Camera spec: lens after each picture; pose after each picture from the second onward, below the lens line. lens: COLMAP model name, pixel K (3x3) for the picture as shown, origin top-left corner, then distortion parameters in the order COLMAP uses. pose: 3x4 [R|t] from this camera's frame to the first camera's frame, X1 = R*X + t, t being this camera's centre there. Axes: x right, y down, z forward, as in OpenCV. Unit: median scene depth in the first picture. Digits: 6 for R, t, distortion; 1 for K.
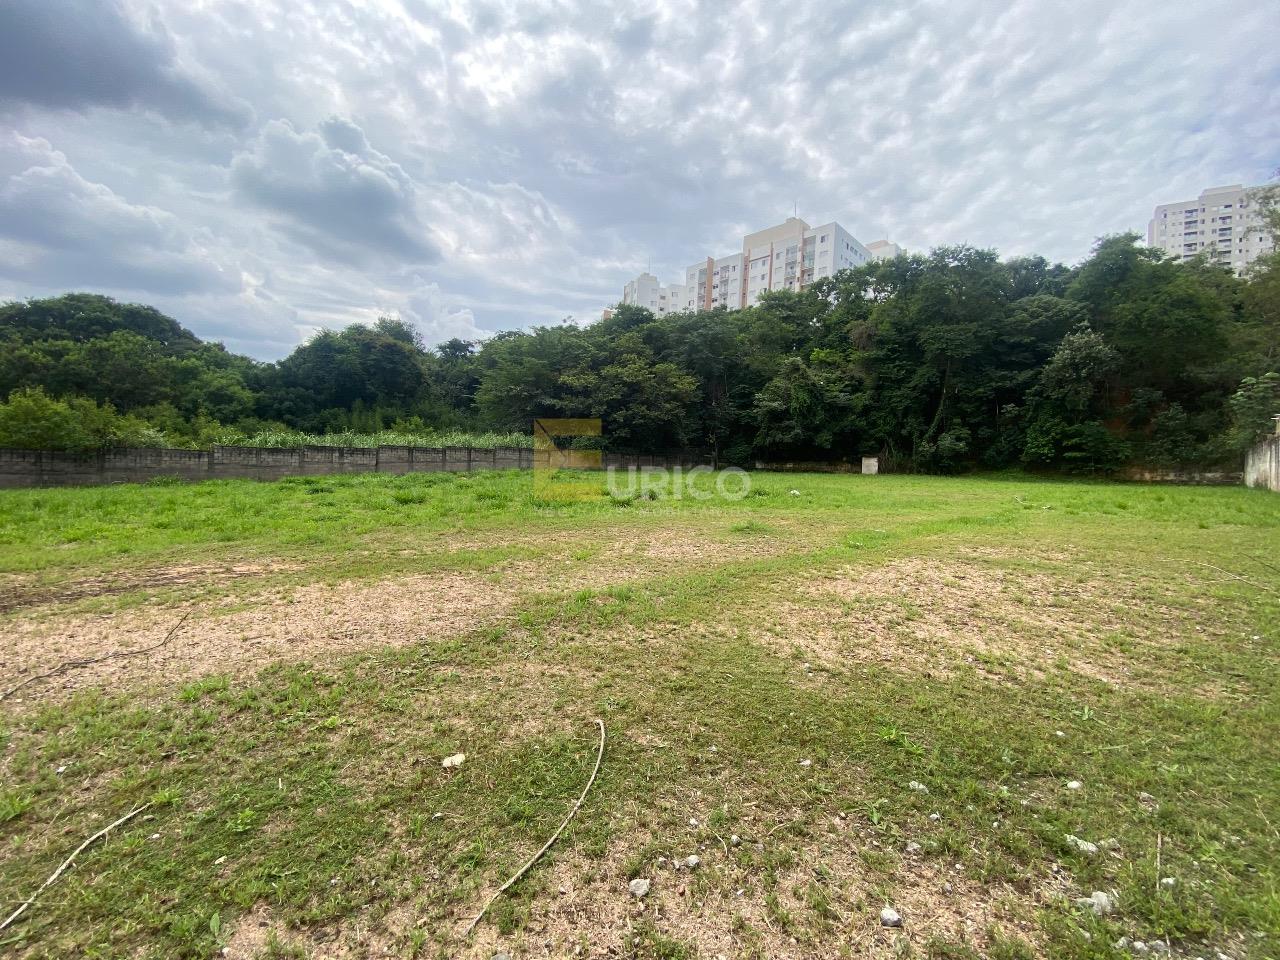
lens RADIAL K [[526.1, 0, 642.2], [0, 526.1, 489.5], [0, 0, 1]] dist [0.018689, -0.019862]
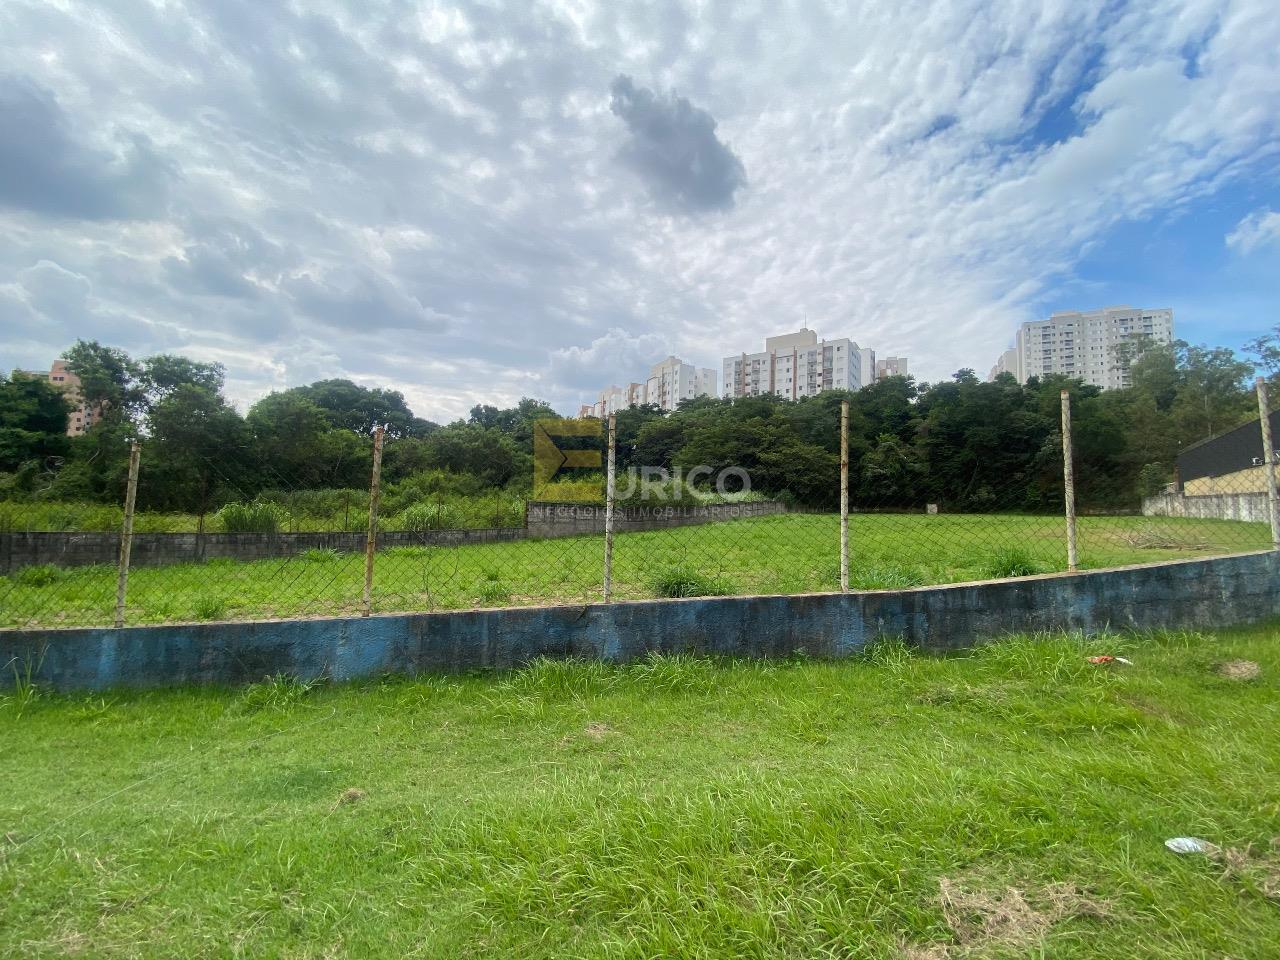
lens RADIAL K [[524.7, 0, 638.8], [0, 524.7, 486.7], [0, 0, 1]] dist [0.020550, -0.020841]
pose [[0.982411, -0.008963, 0.186517, -0.745085], [0.025962, 0.995703, -0.088894, 0.007721], [-0.184918, 0.092173, 0.978422, -0.408785]]
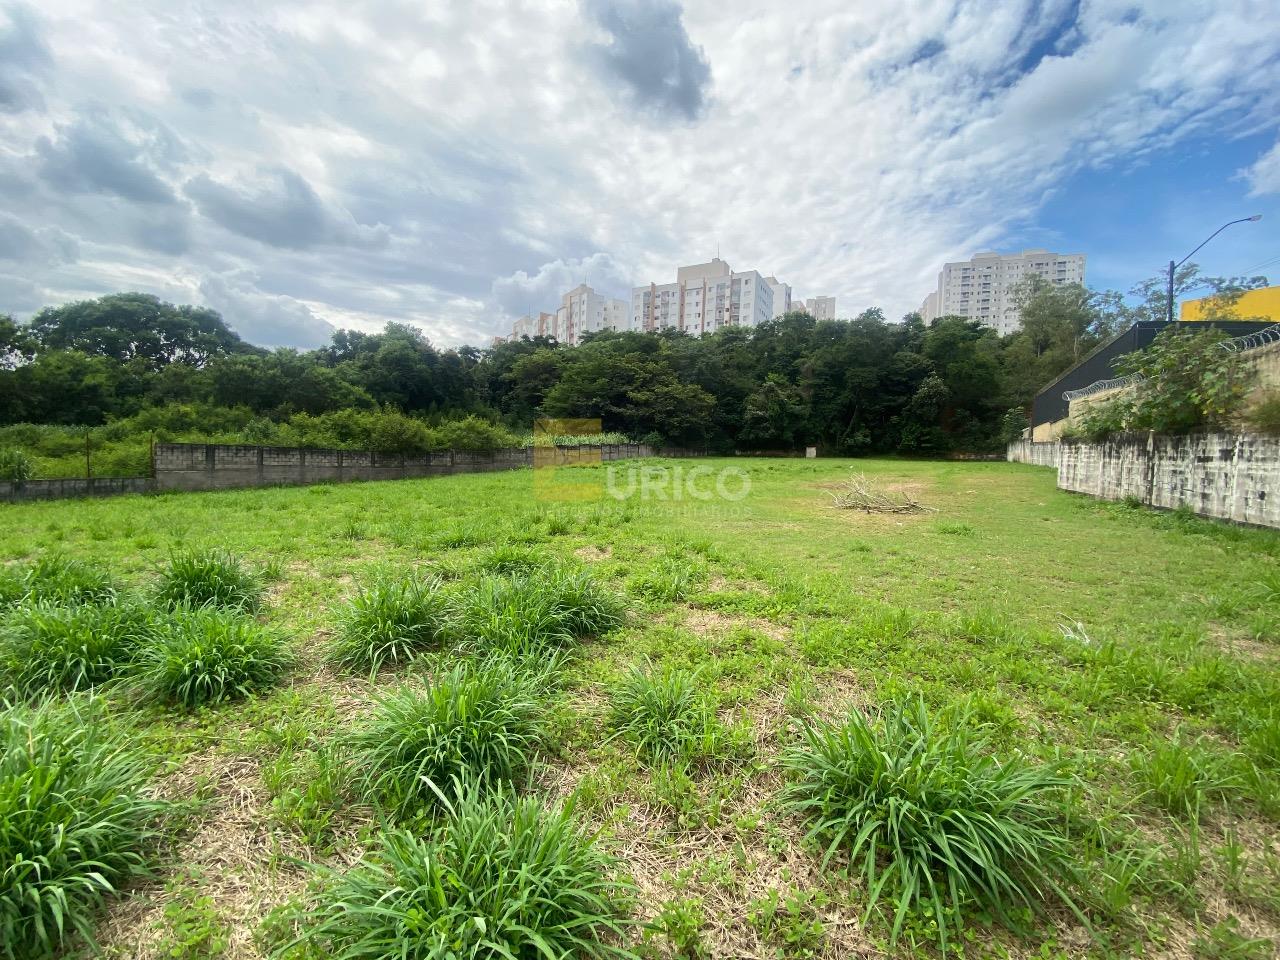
lens RADIAL K [[526.1, 0, 642.2], [0, 526.1, 489.5], [0, 0, 1]] dist [0.018689, -0.019862]
pose [[0.960796, -0.029928, 0.275635, -0.492233], [0.021572, 0.999213, 0.033298, 0.002548], [-0.276415, -0.026047, 0.960685, -0.375521]]
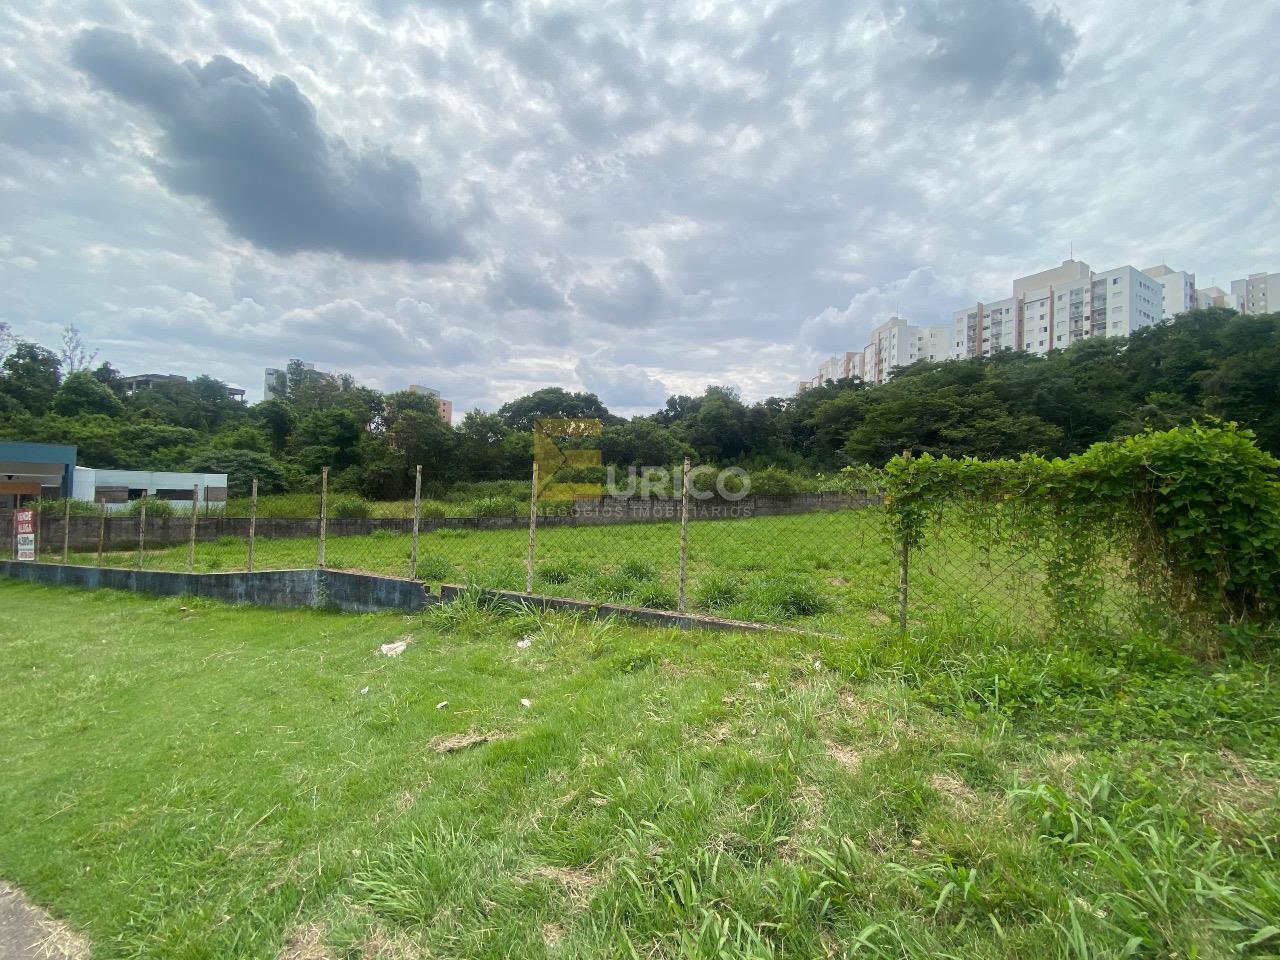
lens RADIAL K [[528.4, 0, 640.8], [0, 528.4, 480.4], [0, 0, 1]] dist [0.029952, -0.024797]
pose [[0.958894, -0.019643, -0.283085, -0.475912], [0.002111, 0.998067, -0.062104, -0.005772], [0.283758, 0.058954, 0.957082, -0.477125]]
